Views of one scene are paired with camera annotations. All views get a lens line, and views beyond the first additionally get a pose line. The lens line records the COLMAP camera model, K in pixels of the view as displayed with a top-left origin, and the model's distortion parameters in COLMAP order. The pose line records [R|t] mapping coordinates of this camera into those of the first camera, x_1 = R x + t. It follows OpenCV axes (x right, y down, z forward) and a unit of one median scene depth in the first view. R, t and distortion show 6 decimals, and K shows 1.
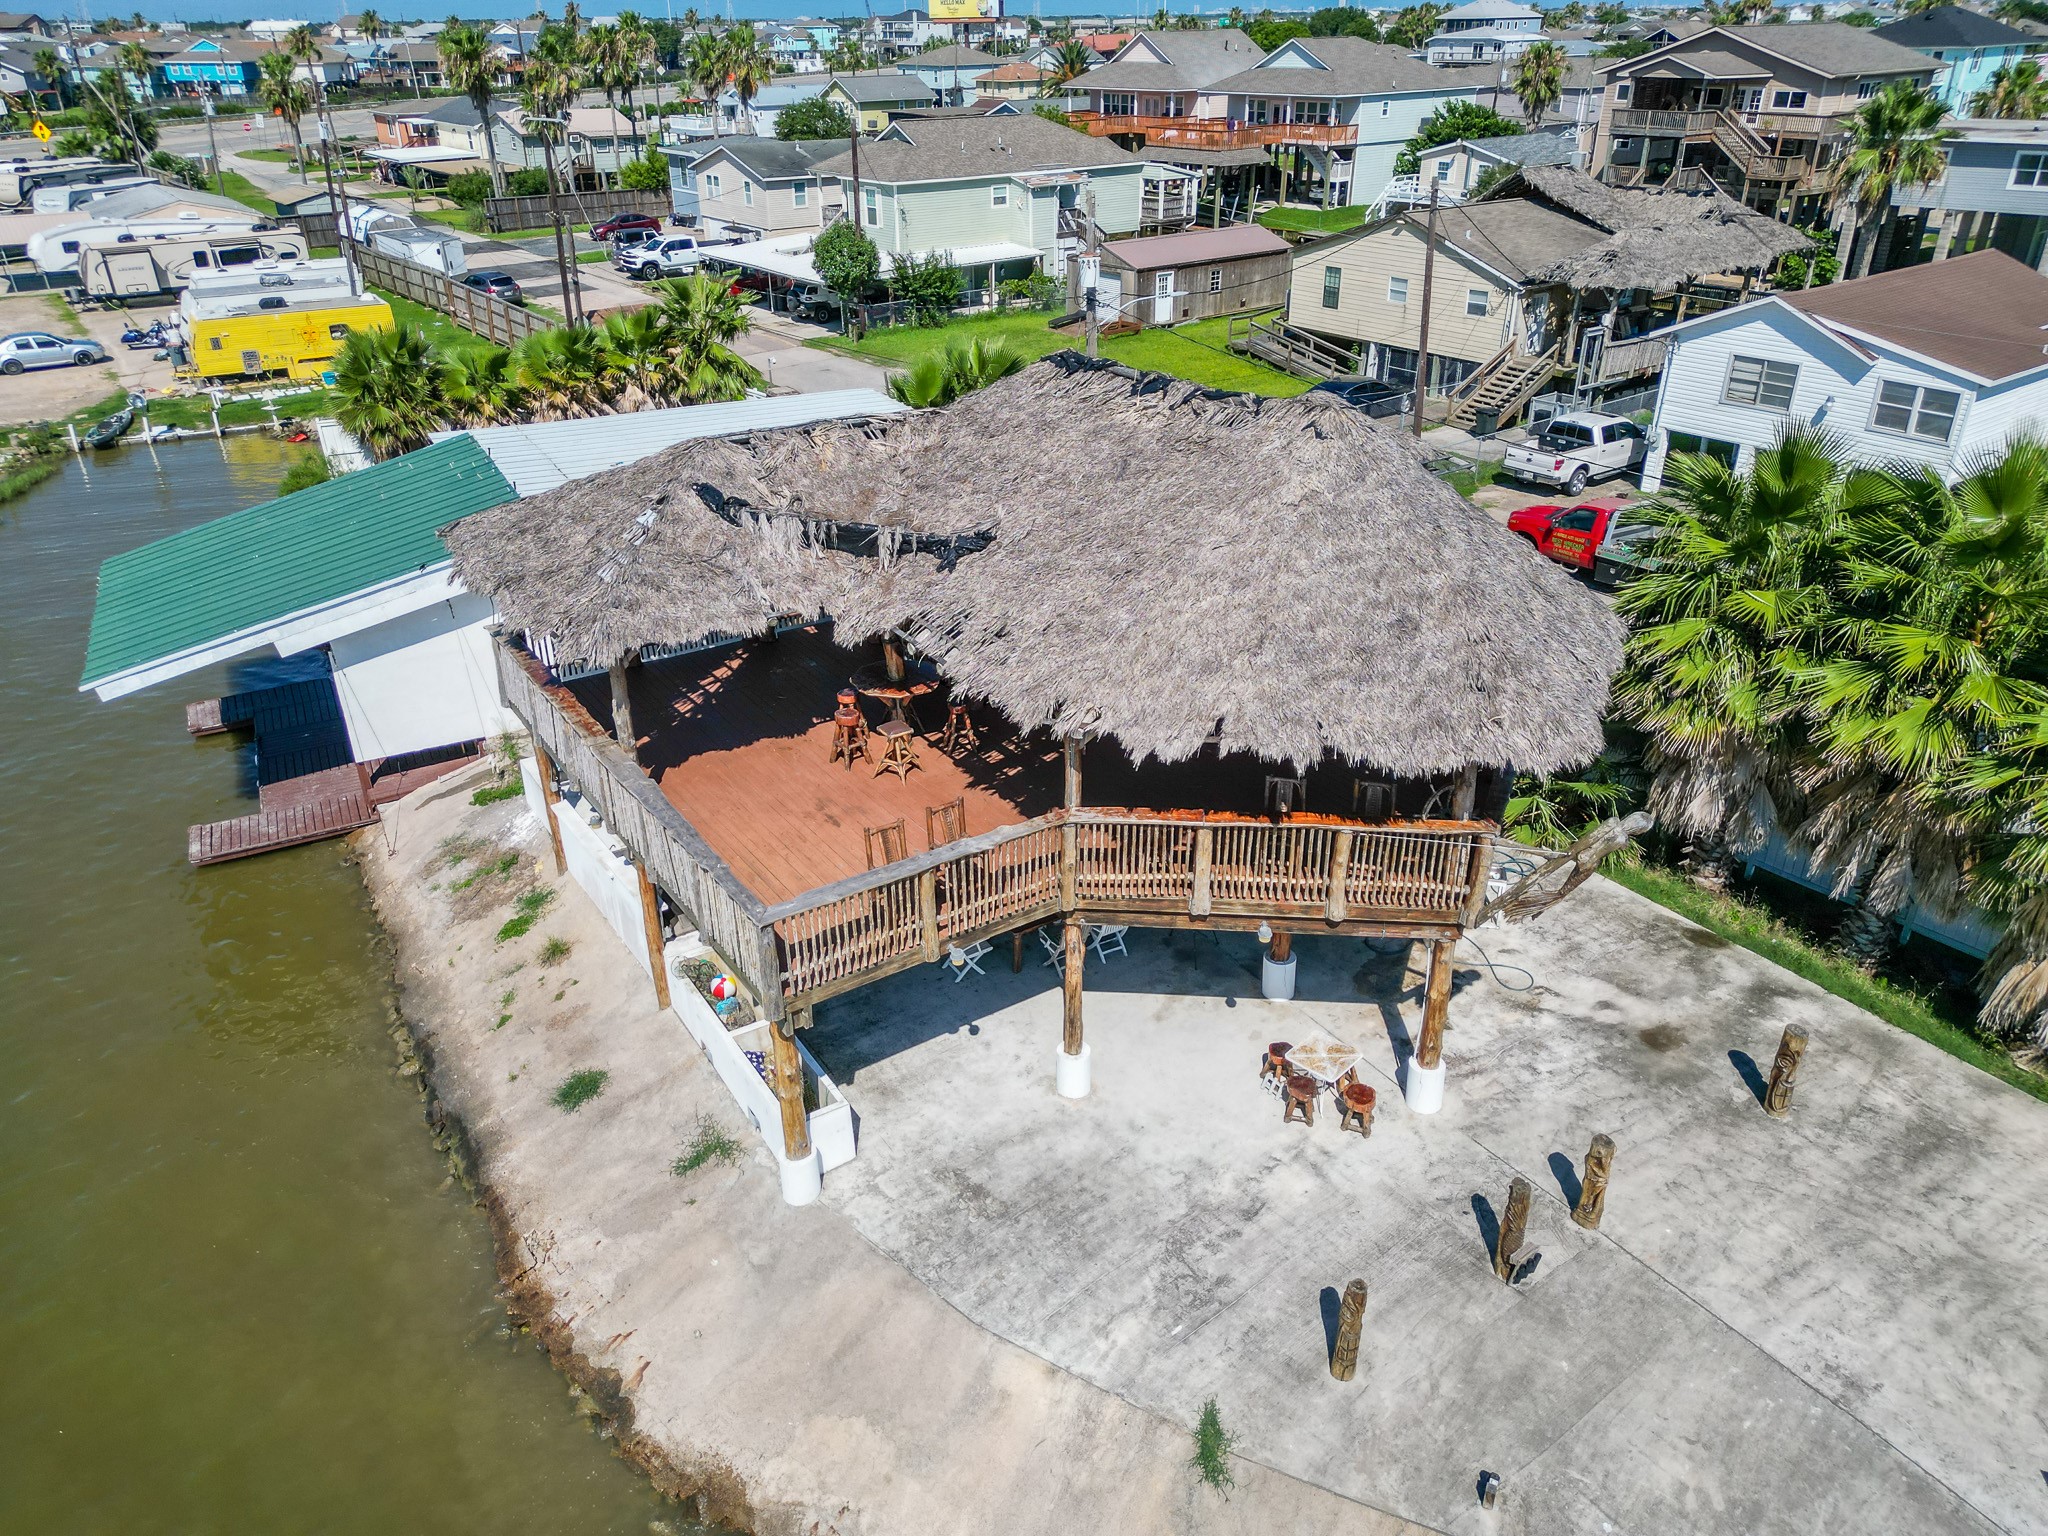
lens RADIAL K [[1446.2, 0, 1022.5], [0, 1446.2, 766.8], [0, 0, 1]] dist [0.063410, -0.055072]
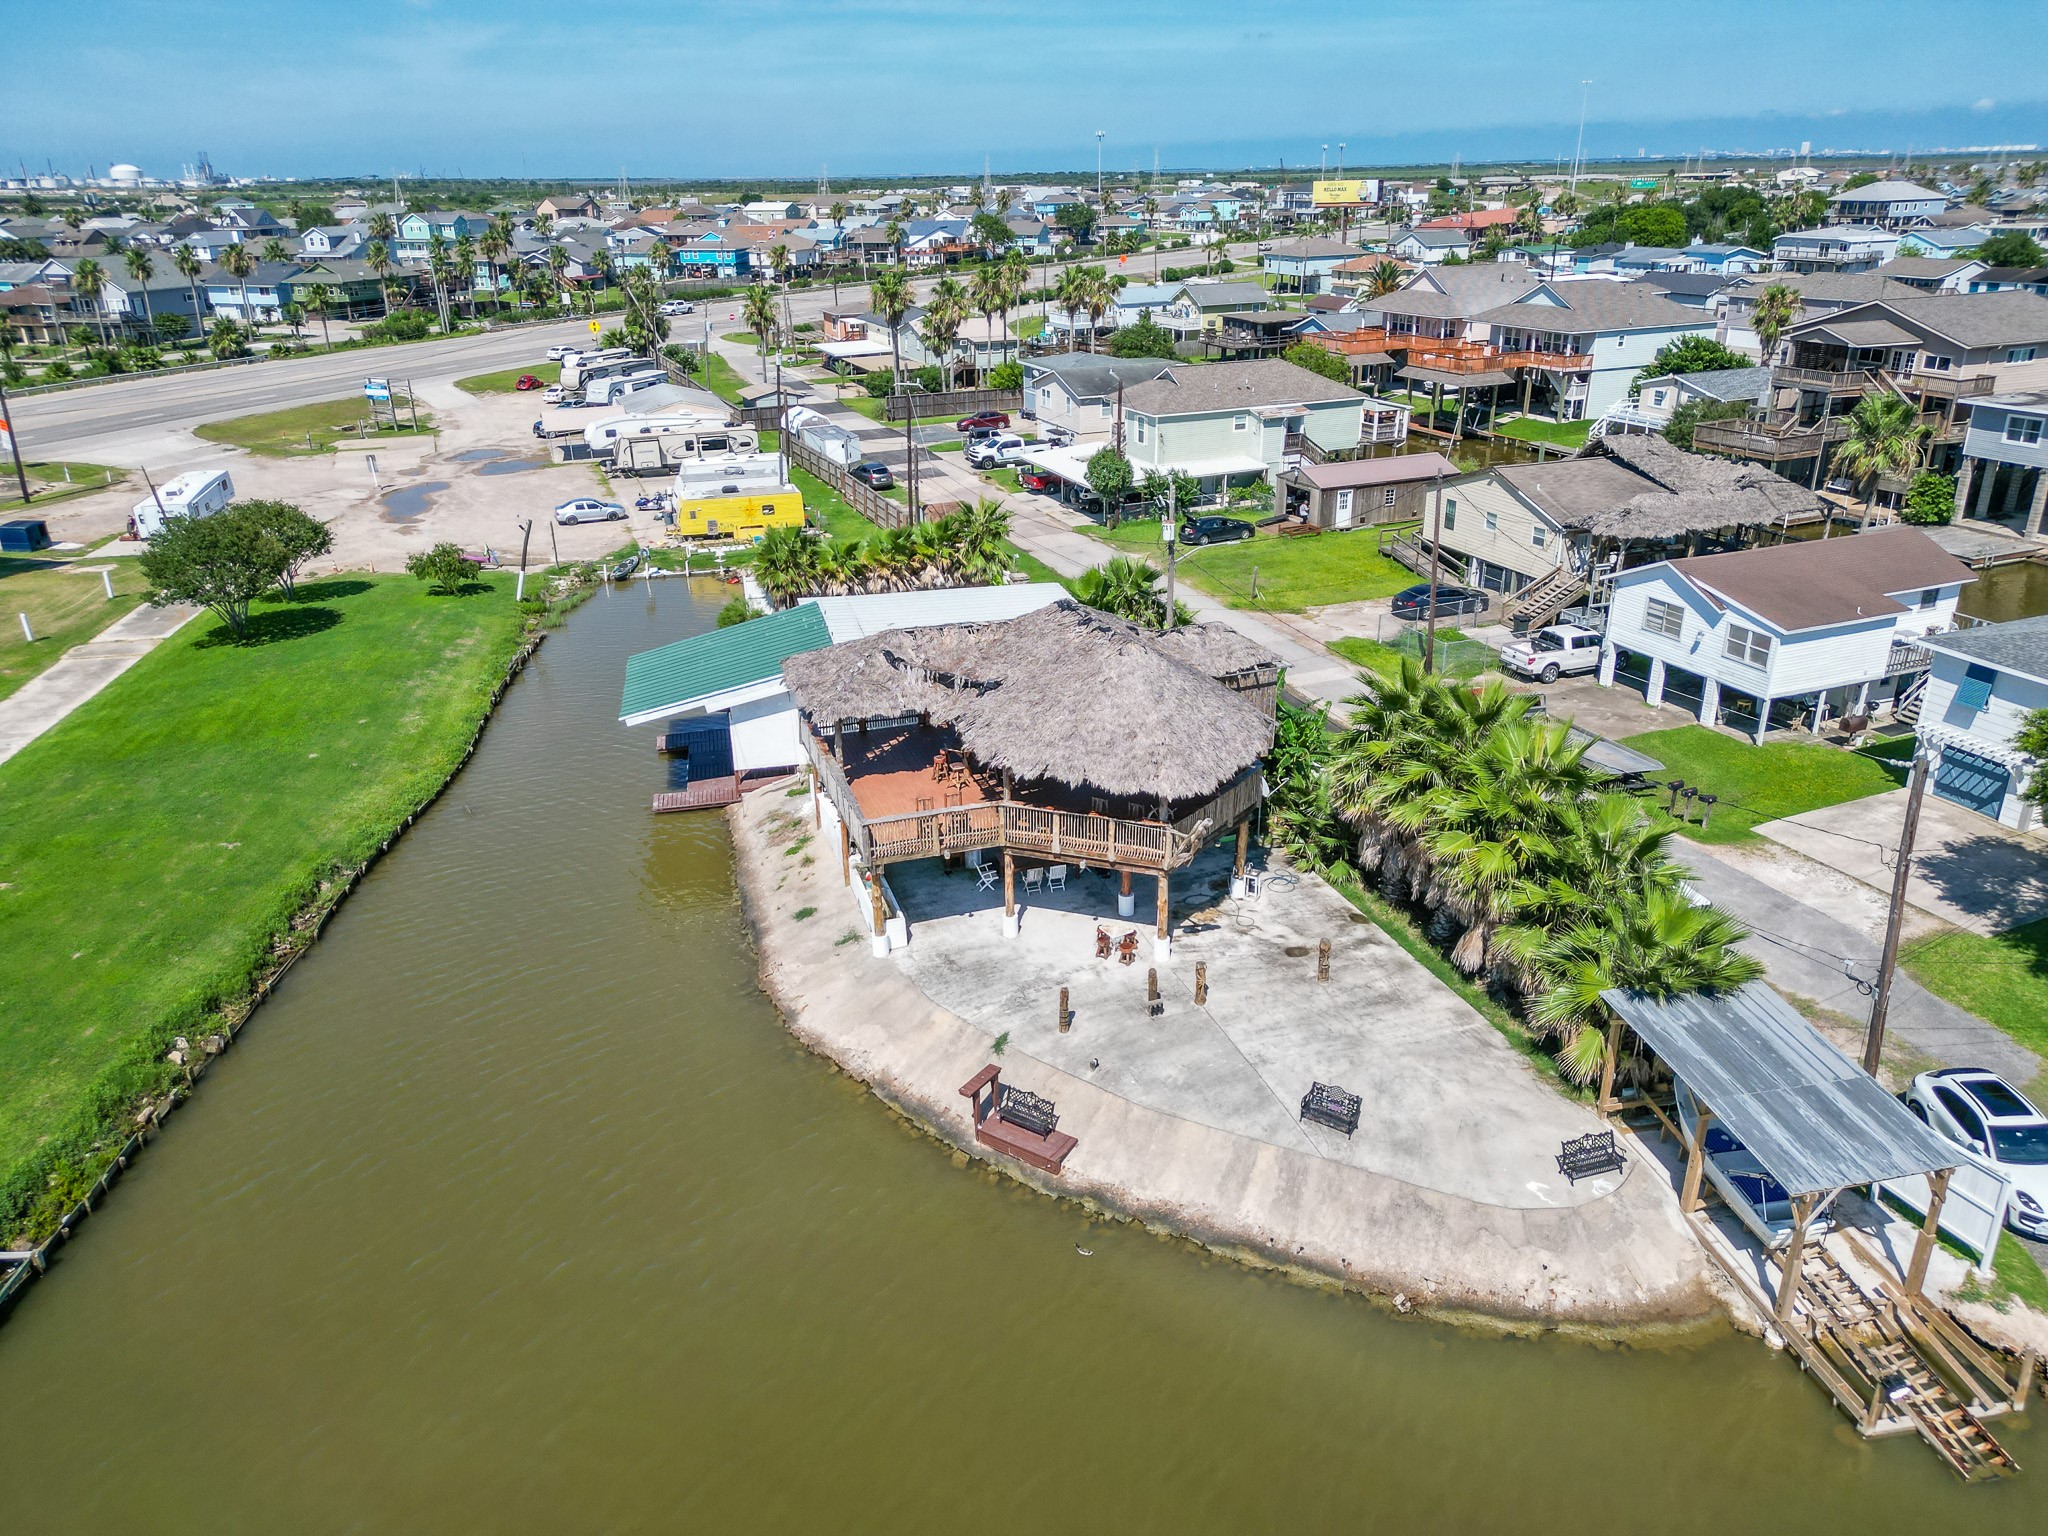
lens RADIAL K [[1440.9, 0, 1024.0], [0, 1440.9, 768.0], [0, 0, 1]] dist [0.081098, -0.088935]
pose [[0.965218, 0.095332, -0.243447, 0.408558], [-0.114858, 0.991101, -0.067280, 0.084334], [0.234867, 0.092902, 0.967578, -0.820984]]
